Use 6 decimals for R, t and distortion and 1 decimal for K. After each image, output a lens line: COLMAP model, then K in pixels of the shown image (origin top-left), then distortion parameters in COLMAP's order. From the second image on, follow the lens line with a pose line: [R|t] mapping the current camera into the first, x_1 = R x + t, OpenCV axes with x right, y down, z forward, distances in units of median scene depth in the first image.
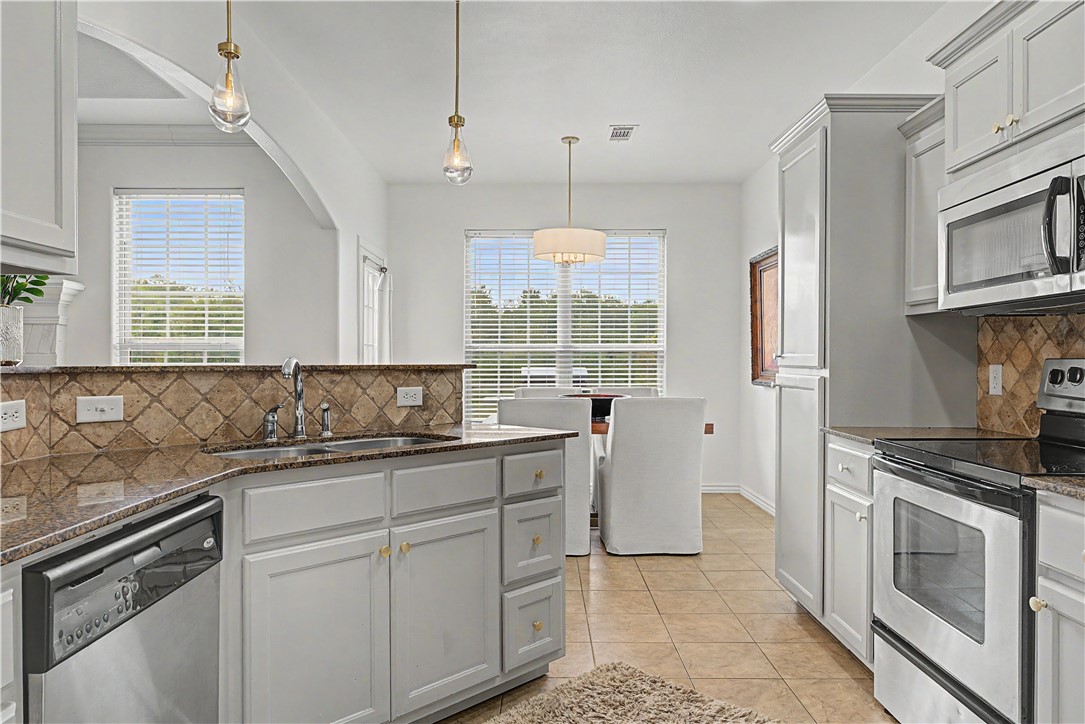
lens RADIAL K [[723.2, 0, 542.3], [0, 723.2, 367.4], [0, 0, 1]] dist [0.003514, 0.001535]
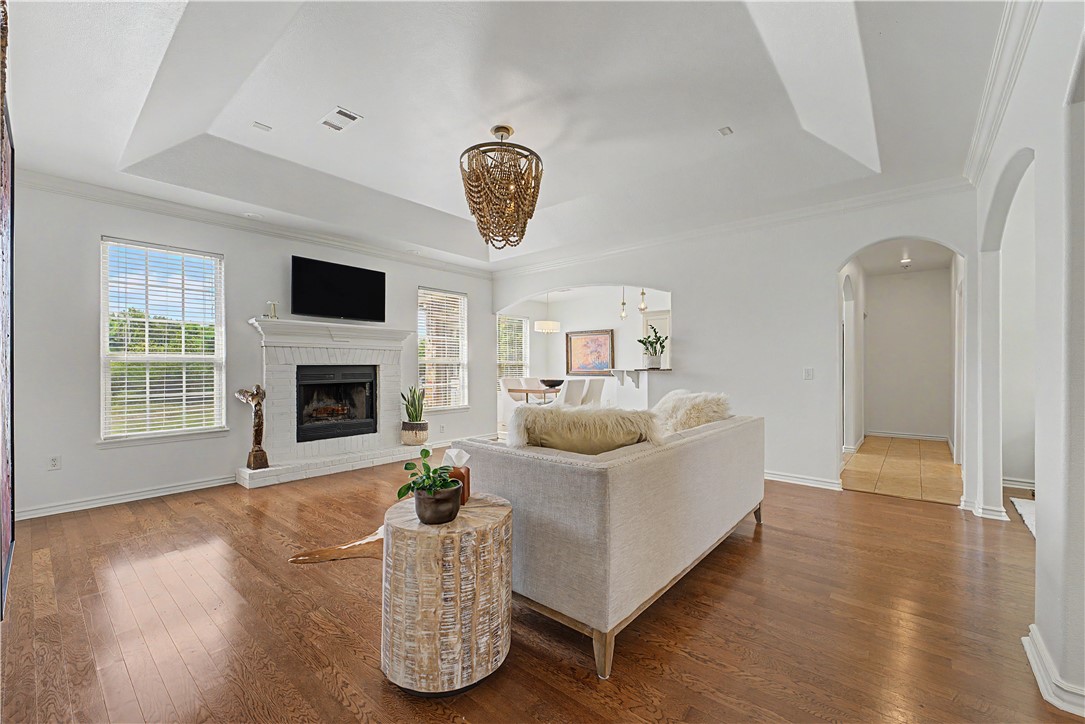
lens RADIAL K [[437.6, 0, 543.8], [0, 437.6, 371.0], [0, 0, 1]] dist [-0.001471, 0.000137]
pose [[0.643410, -0.012326, 0.765422, -2.129932], [0.012759, 0.999904, 0.005377, -0.006495], [-0.765415, 0.006306, 0.643506, -0.145273]]
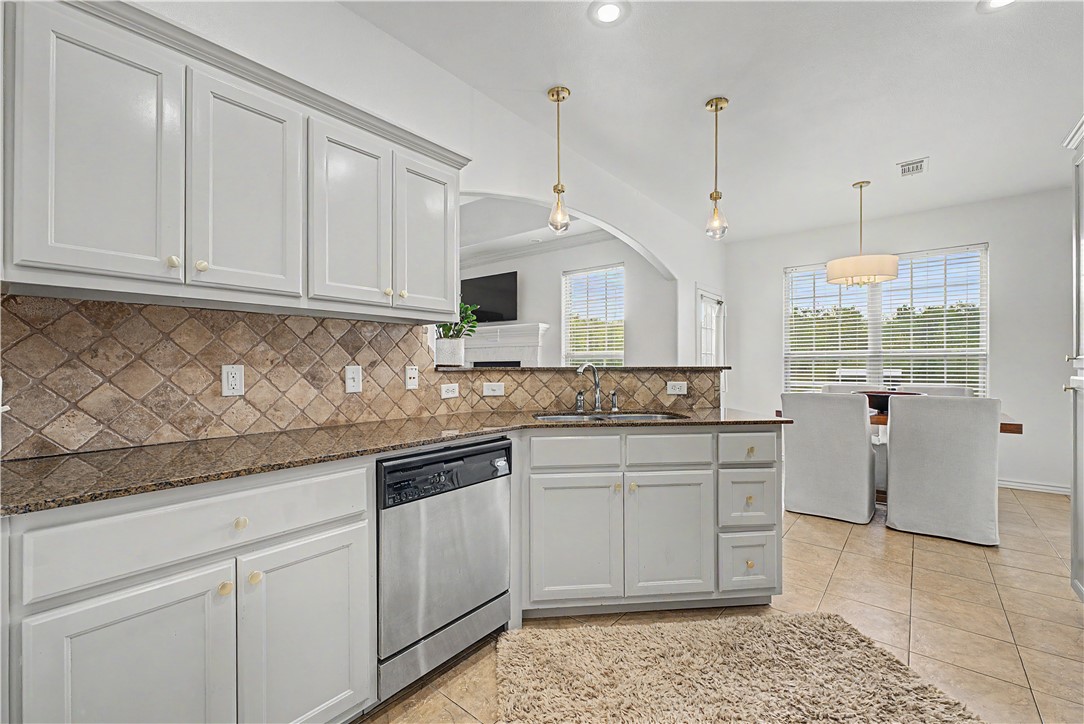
lens RADIAL K [[458.5, 0, 541.2], [0, 458.5, 364.6], [0, 0, 1]] dist [-0.000572, -0.000288]
pose [[0.770598, -0.001916, -0.637319, 0.190886], [-0.003519, 0.999967, -0.007261, -0.000205], [0.637312, 0.007838, 0.770566, 0.088068]]
